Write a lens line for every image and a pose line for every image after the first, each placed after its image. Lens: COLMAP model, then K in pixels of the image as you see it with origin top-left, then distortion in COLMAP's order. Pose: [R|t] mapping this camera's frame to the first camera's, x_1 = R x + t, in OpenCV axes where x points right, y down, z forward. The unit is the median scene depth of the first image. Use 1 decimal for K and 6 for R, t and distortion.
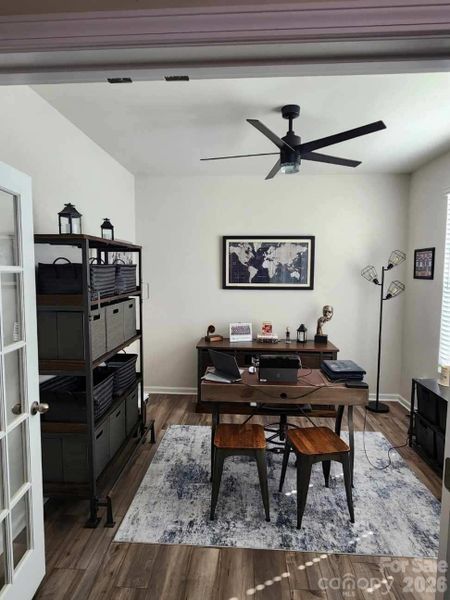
lens RADIAL K [[344.7, 0, 224.9], [0, 344.7, 297.3], [0, 0, 1]] dist [0.001303, 0.000949]
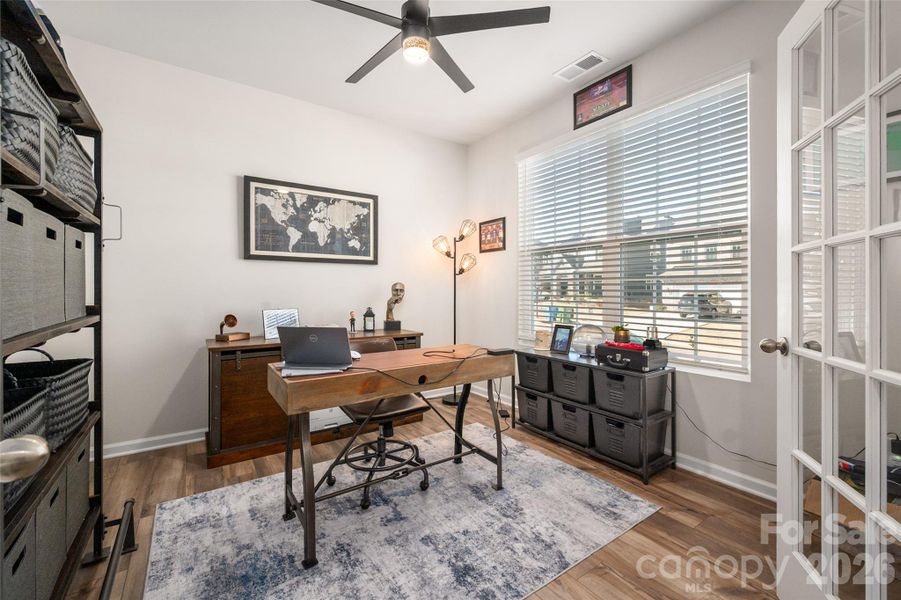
lens RADIAL K [[377.2, 0, 452.2], [0, 377.2, 292.1], [0, 0, 1]] dist [0.000197, -0.000043]
pose [[0.784048, -0.008031, 0.620648, -0.150495], [0.056311, 0.996713, -0.058239, 0.106969], [-0.618140, 0.080611, 0.781923, 0.253924]]
